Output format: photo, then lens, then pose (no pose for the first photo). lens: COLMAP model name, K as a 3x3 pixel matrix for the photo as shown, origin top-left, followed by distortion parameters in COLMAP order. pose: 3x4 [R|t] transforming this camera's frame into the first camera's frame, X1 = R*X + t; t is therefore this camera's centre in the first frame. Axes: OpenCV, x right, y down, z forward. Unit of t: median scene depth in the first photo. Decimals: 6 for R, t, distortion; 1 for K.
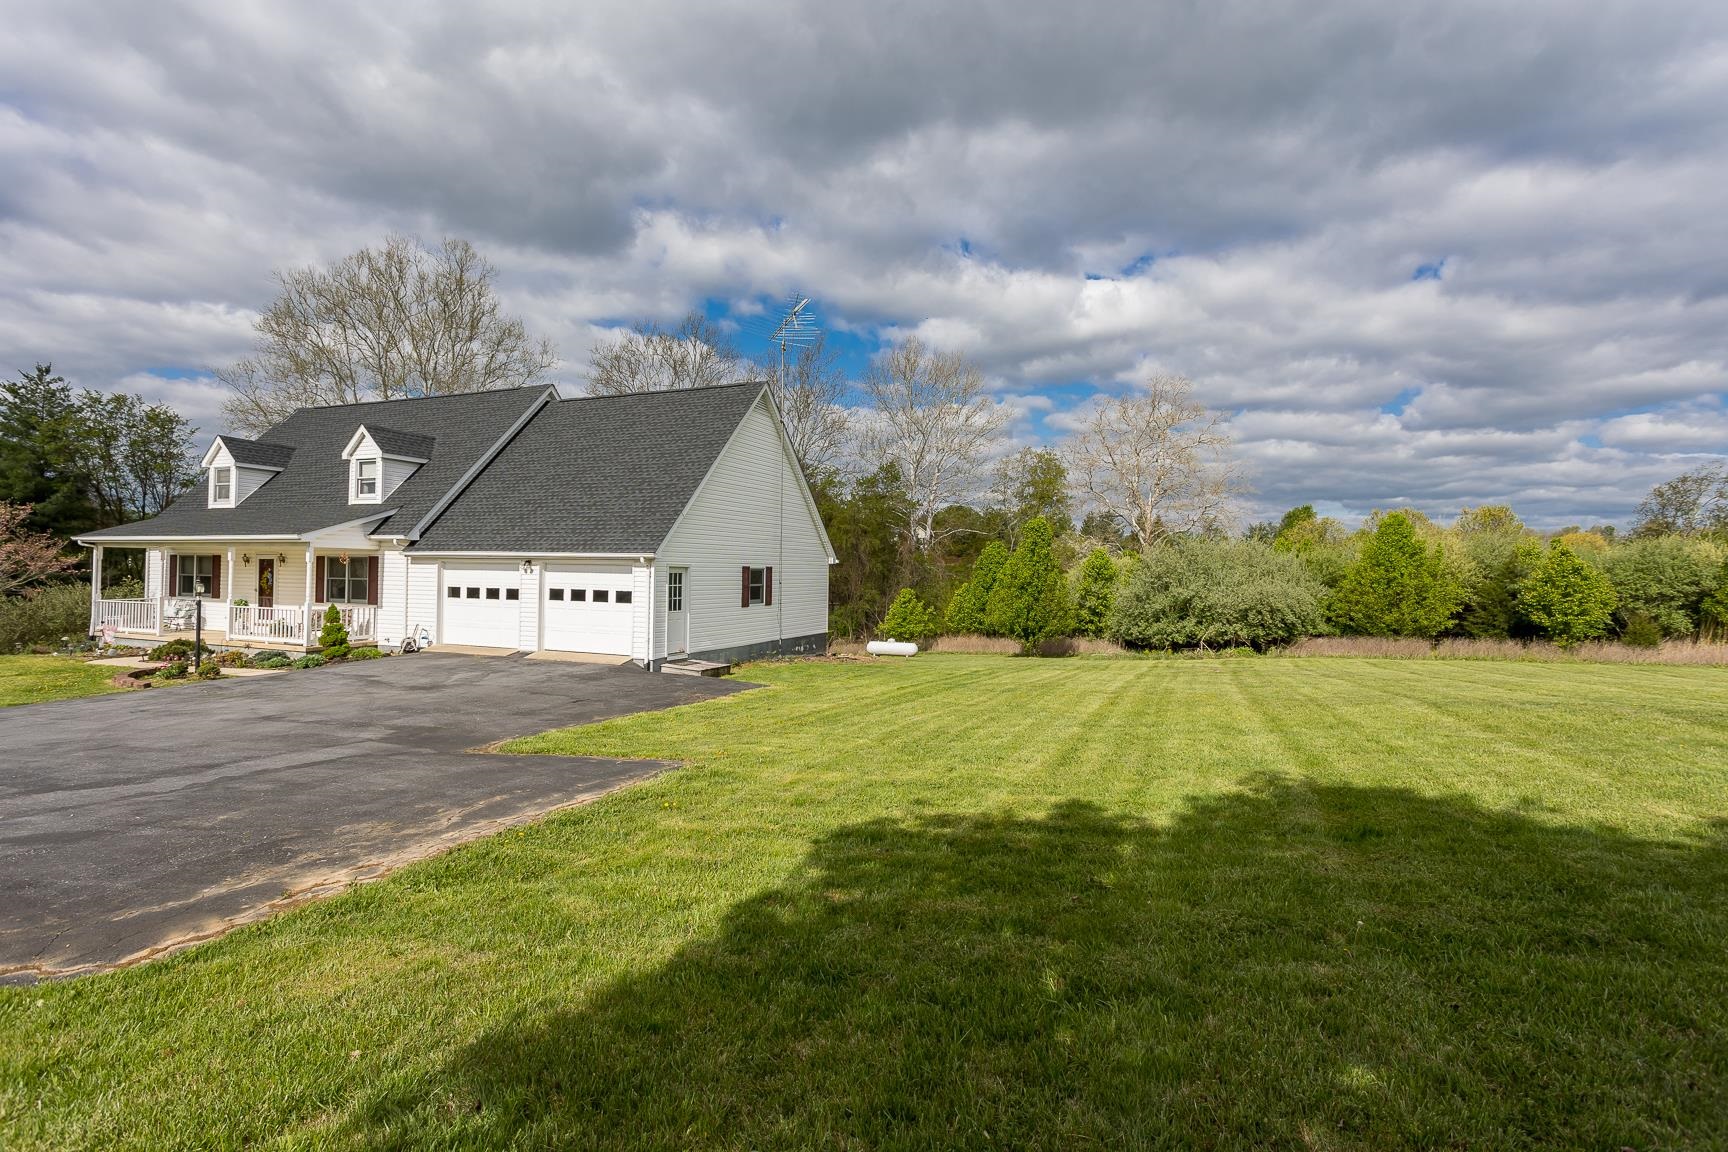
lens RADIAL K [[823.9, 0, 847.0], [0, 823.9, 565.9], [0, 0, 1]] dist [0.014429, -0.000543]
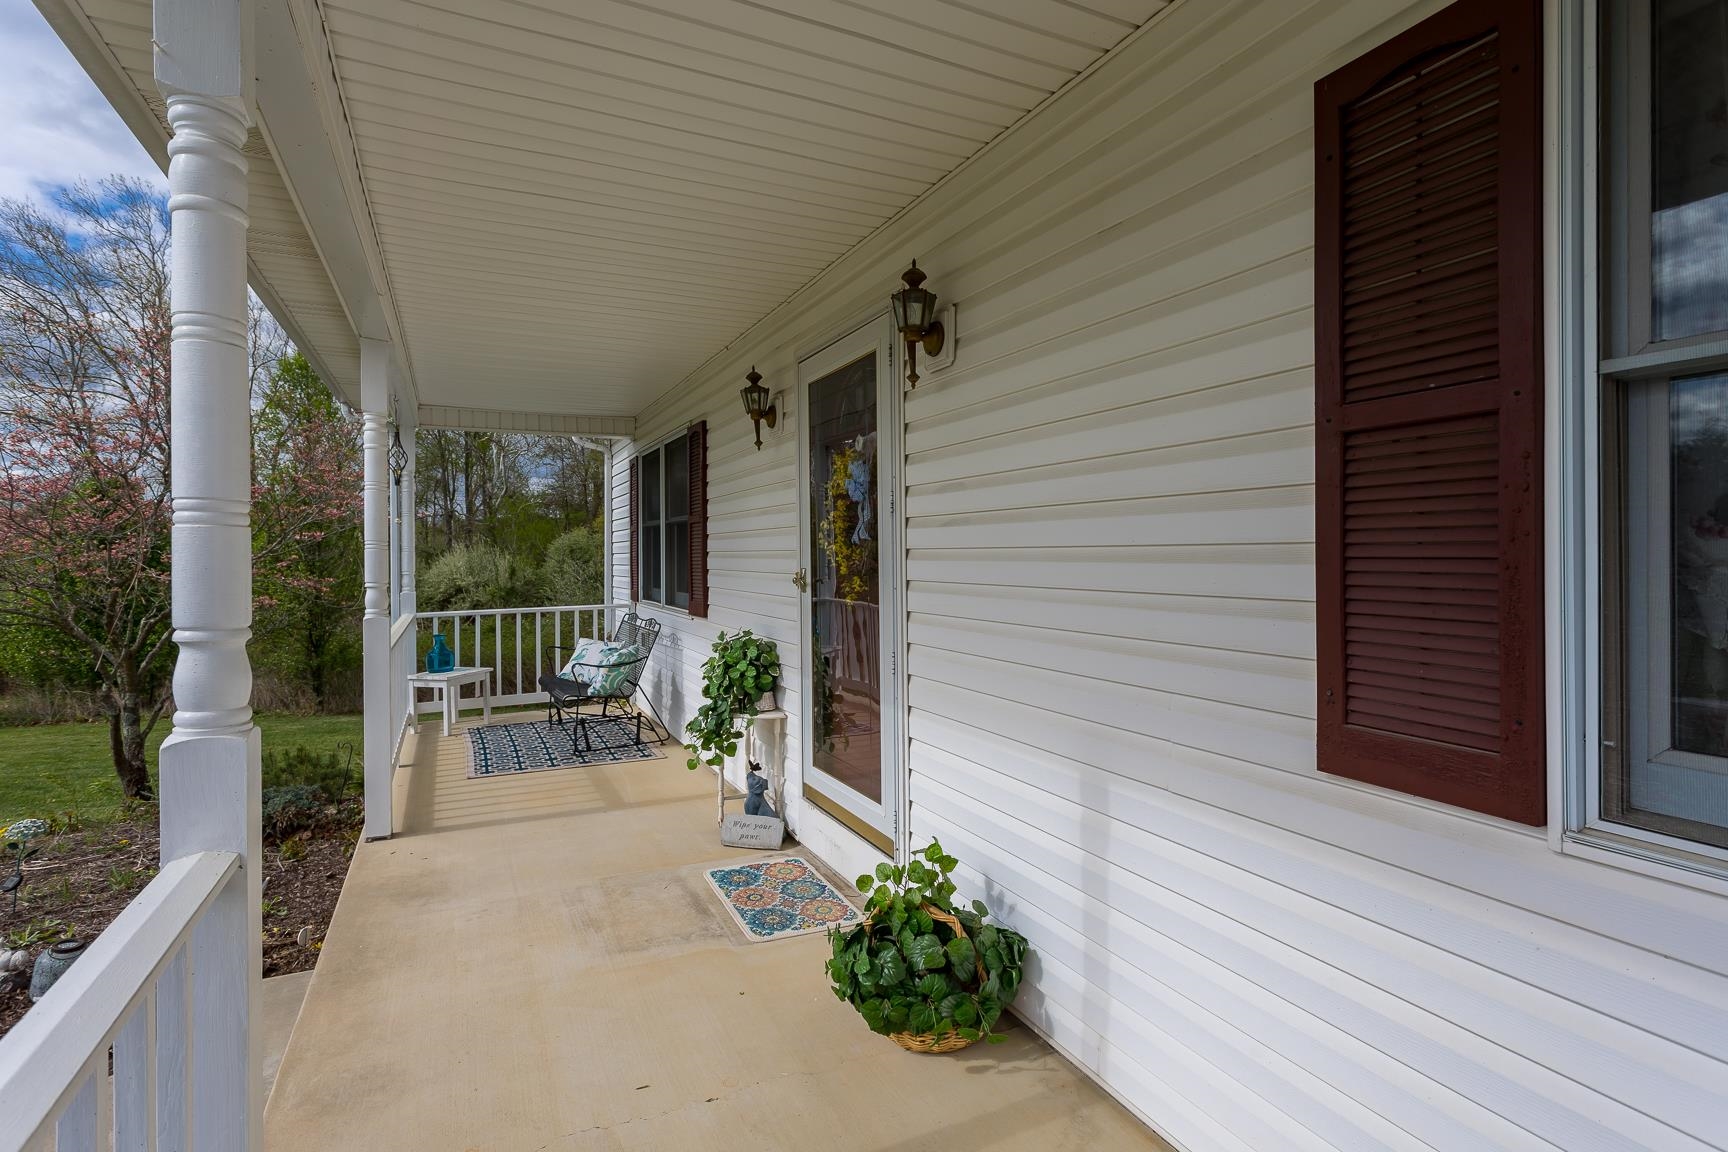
lens RADIAL K [[823.9, 0, 855.7], [0, 823.9, 568.0], [0, 0, 1]] dist [0.014429, -0.000543]
pose [[0.759199, -0.017683, -0.650618, -0.666334], [0.042851, 0.998820, 0.022855, 0.025942], [0.649446, -0.045231, 0.759061, 0.982944]]
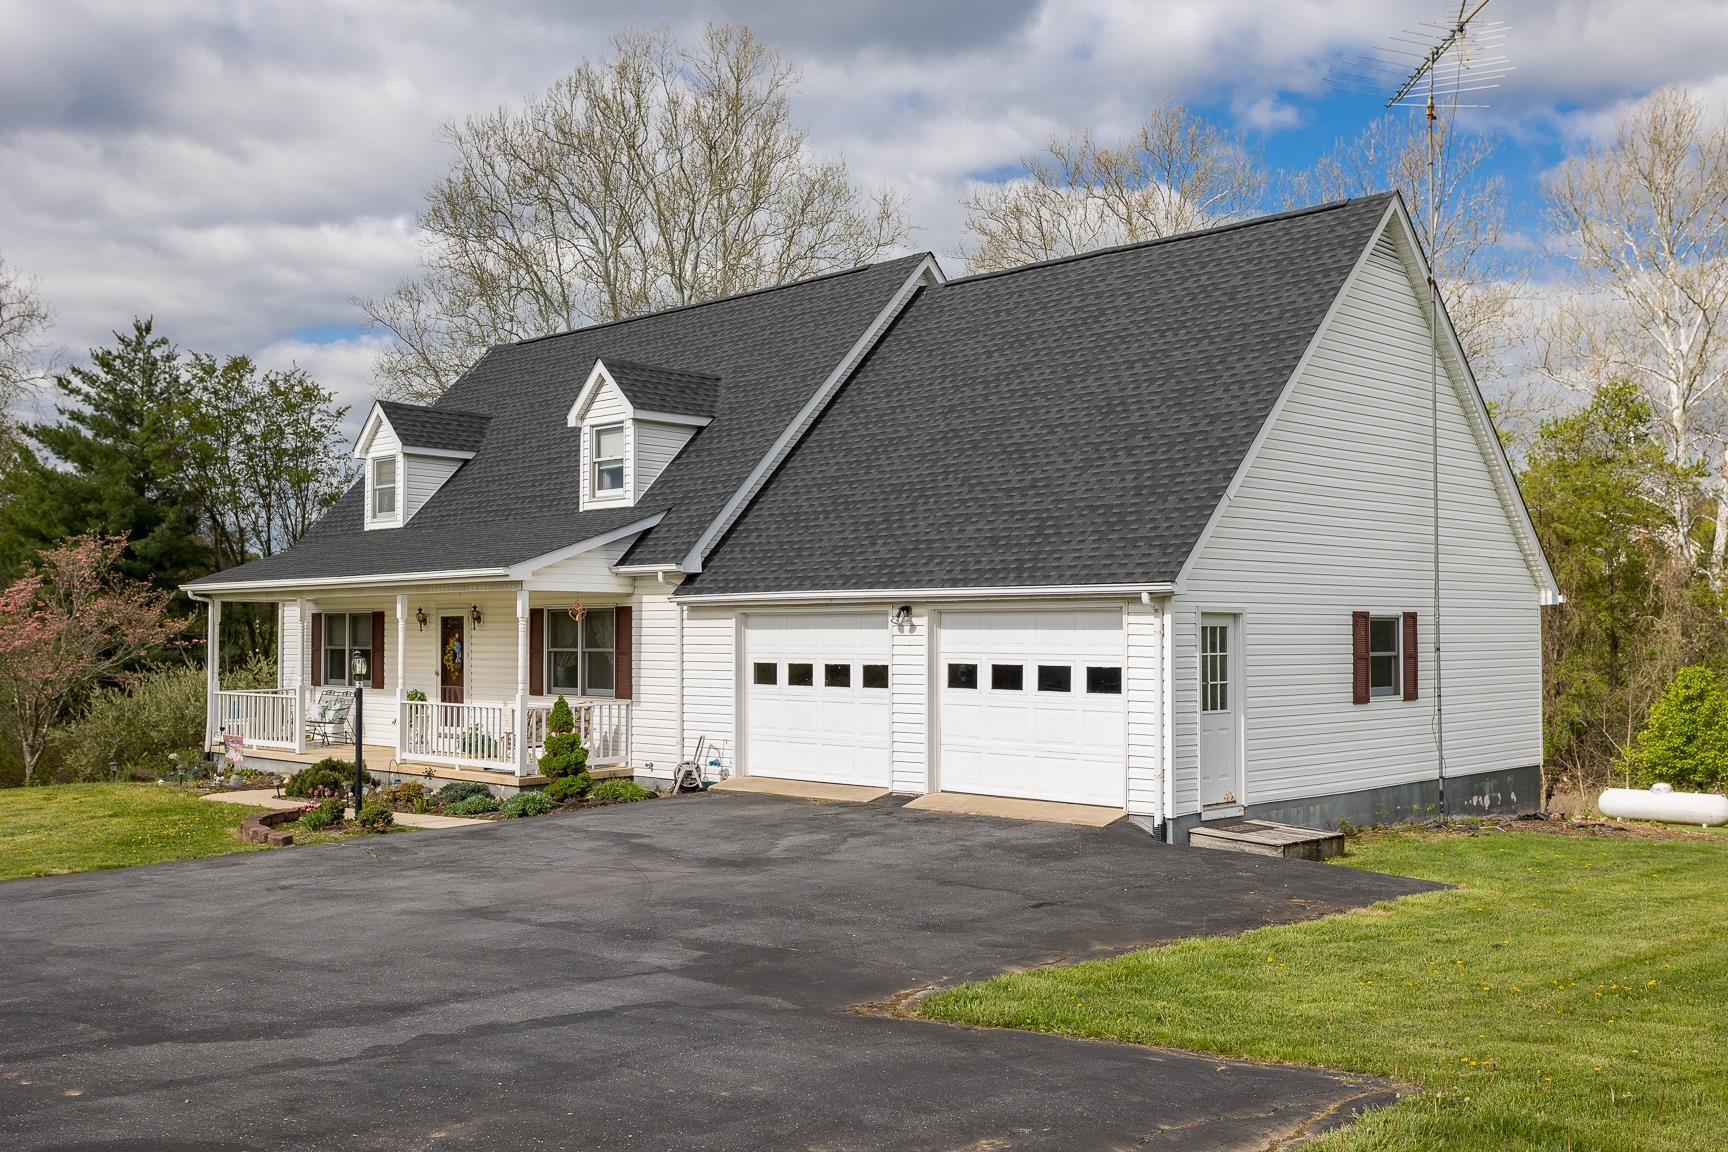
lens RADIAL K [[1690.2, 0, 828.6], [0, 1690.2, 604.0], [0, 0, 1]] dist [0.012692, 0.000000]
pose [[0.927114, -0.022688, -0.374091, -0.051634], [0.017709, 0.999703, -0.016742, 0.007217], [0.374360, 0.008897, 0.927241, 0.055828]]
